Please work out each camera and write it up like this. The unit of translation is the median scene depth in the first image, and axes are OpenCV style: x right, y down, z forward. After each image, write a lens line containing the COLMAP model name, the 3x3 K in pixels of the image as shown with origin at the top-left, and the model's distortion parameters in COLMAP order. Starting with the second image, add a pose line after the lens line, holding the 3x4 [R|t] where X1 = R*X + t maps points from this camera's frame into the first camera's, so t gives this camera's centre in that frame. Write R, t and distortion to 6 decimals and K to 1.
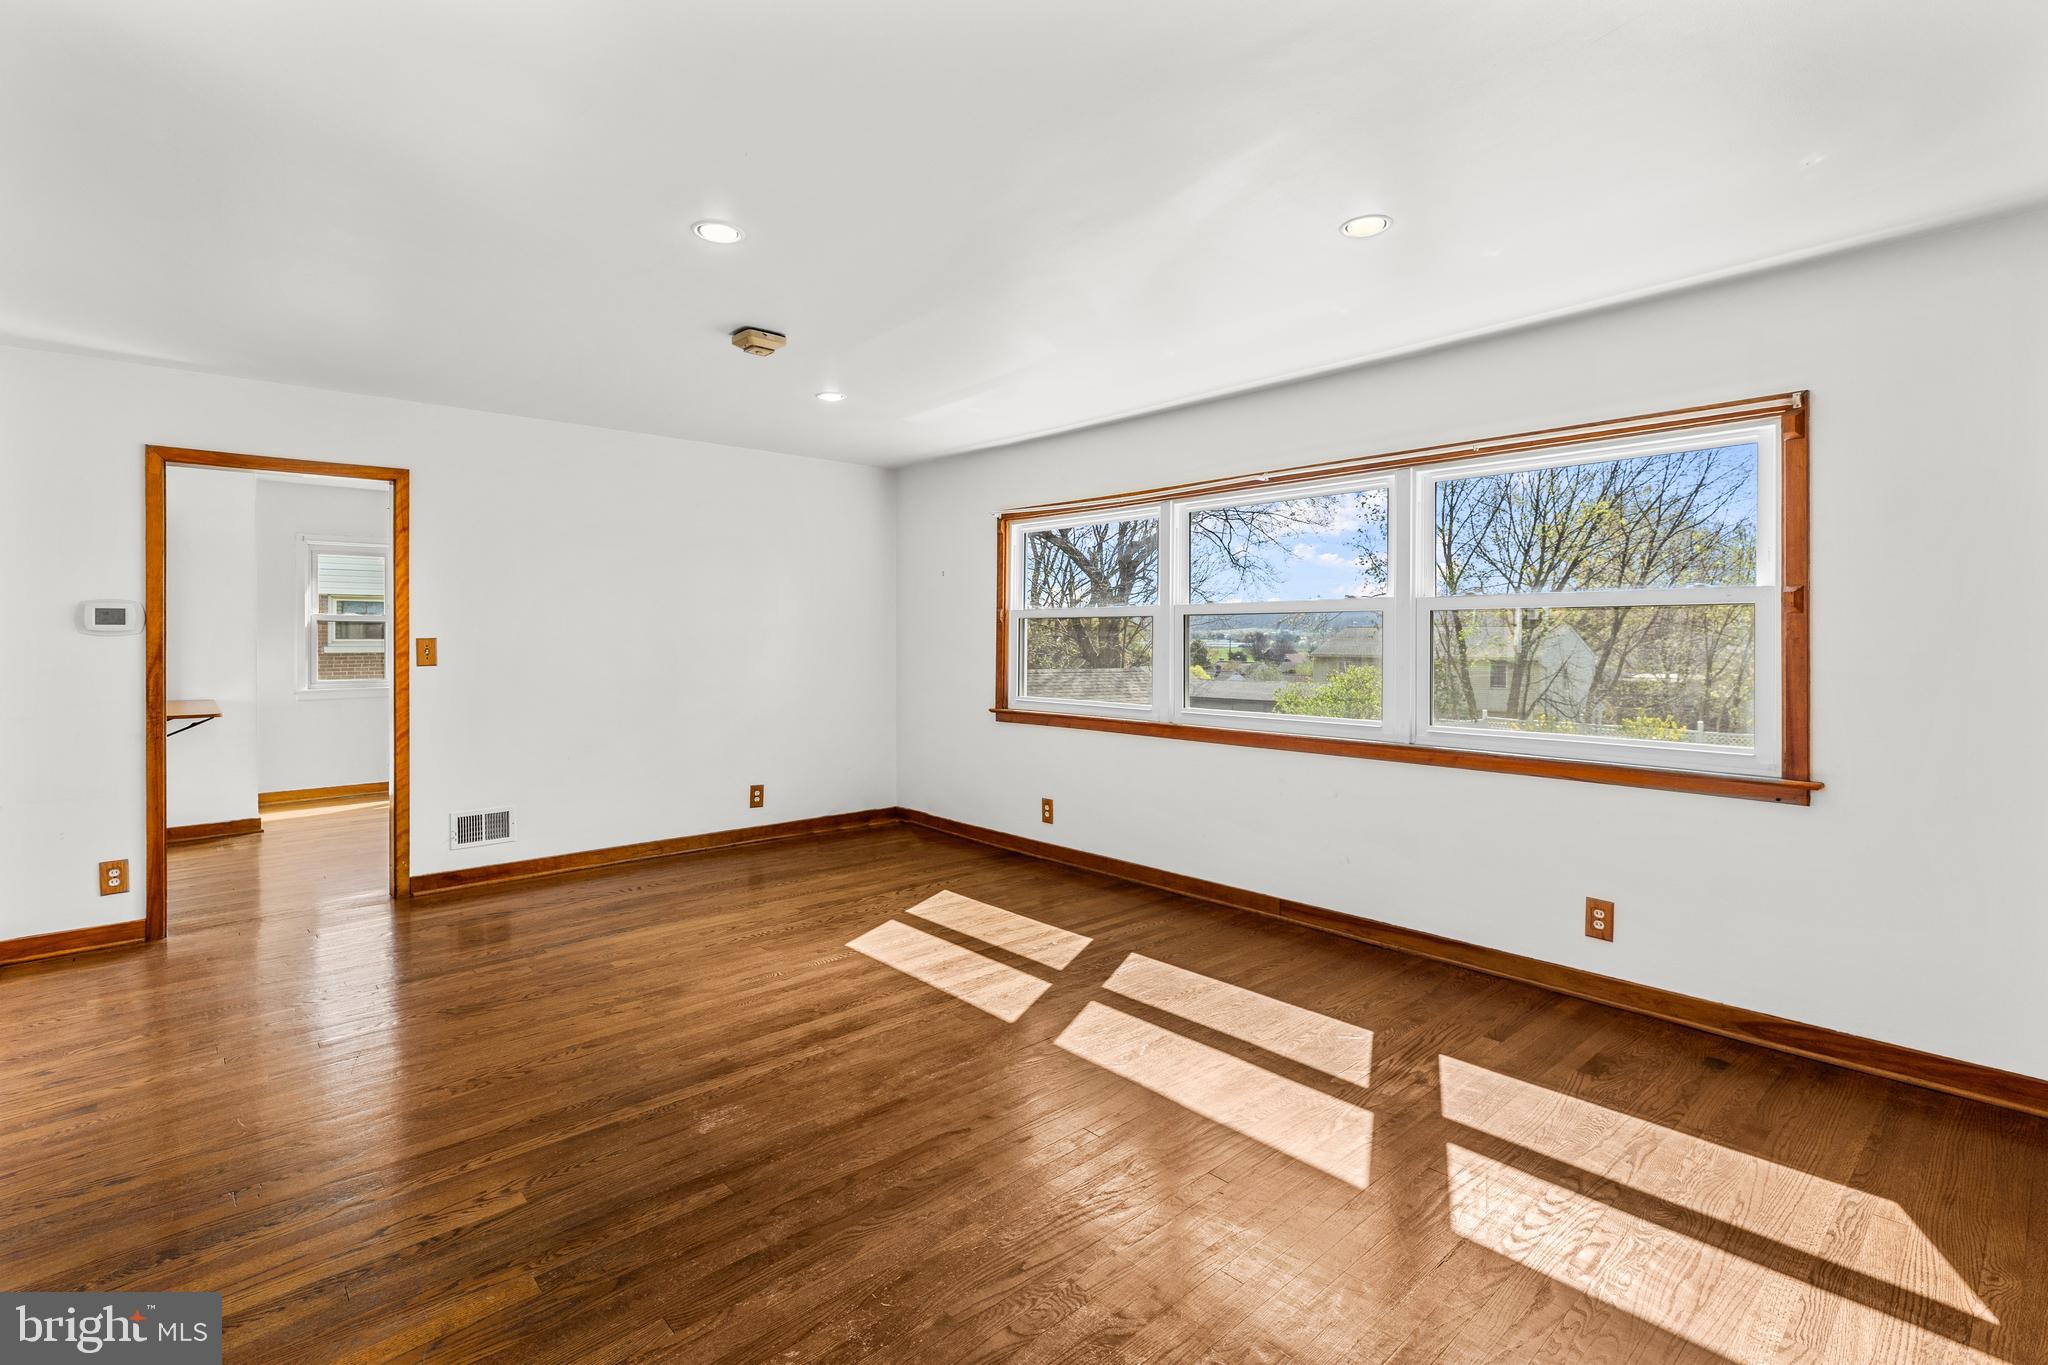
lens RADIAL K [[938.6, 0, 1019.7], [0, 938.6, 633.5], [0, 0, 1]] dist [0.007564, 0.001385]
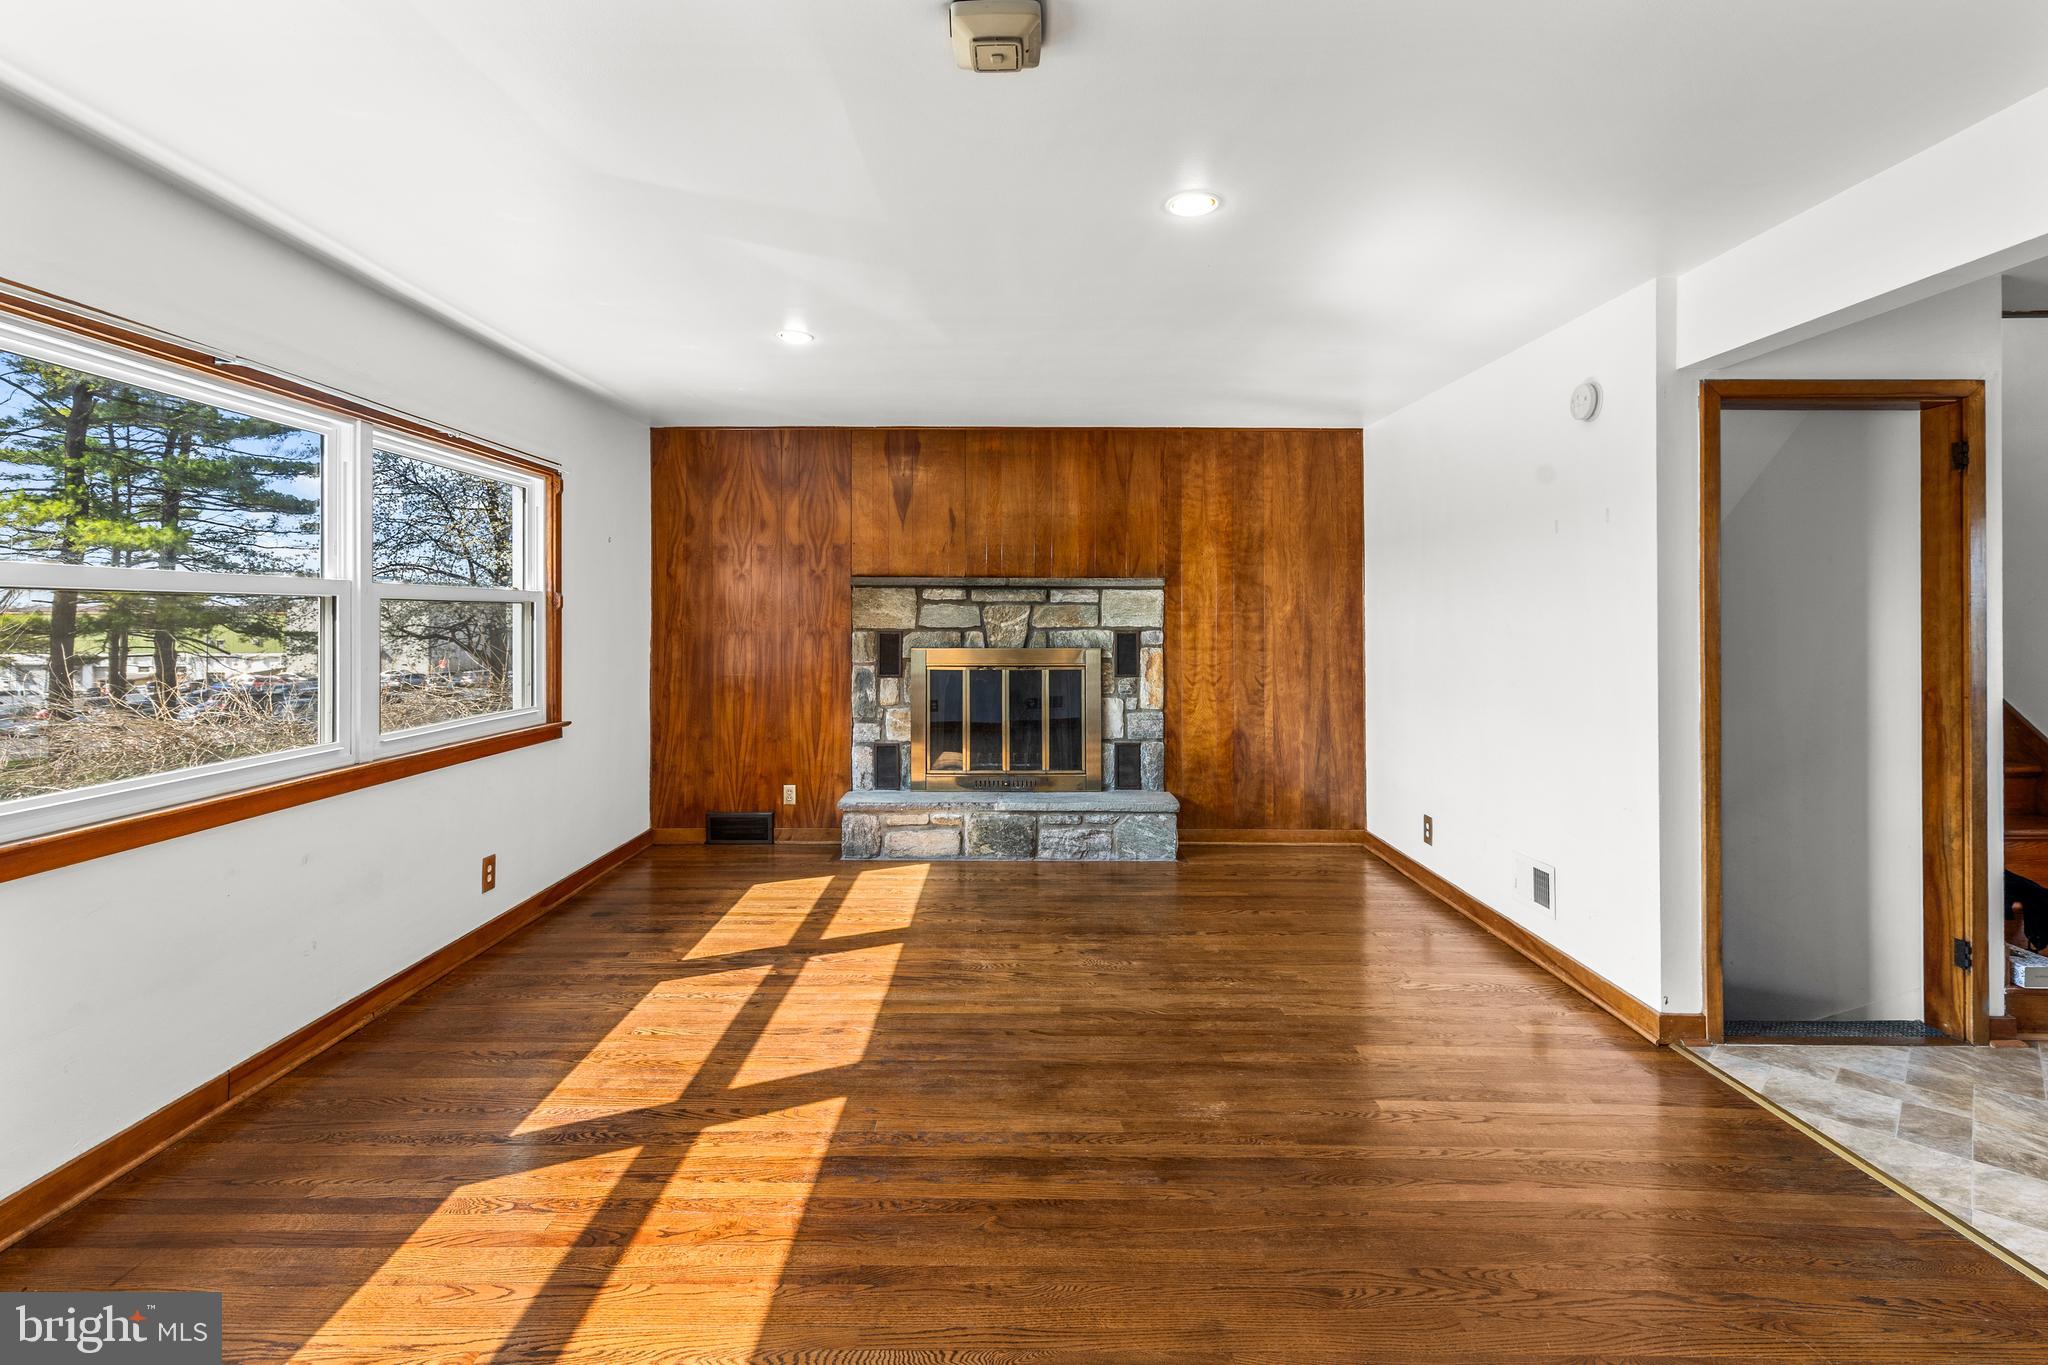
lens RADIAL K [[938.6, 0, 1011.0], [0, 938.6, 617.4], [0, 0, 1]] dist [0.007564, 0.001385]
pose [[-0.737607, 0.001685, 0.675228, -0.648150], [0.000293, 0.999998, -0.002174, -0.011128], [-0.675230, -0.001406, -0.737606, 1.438563]]
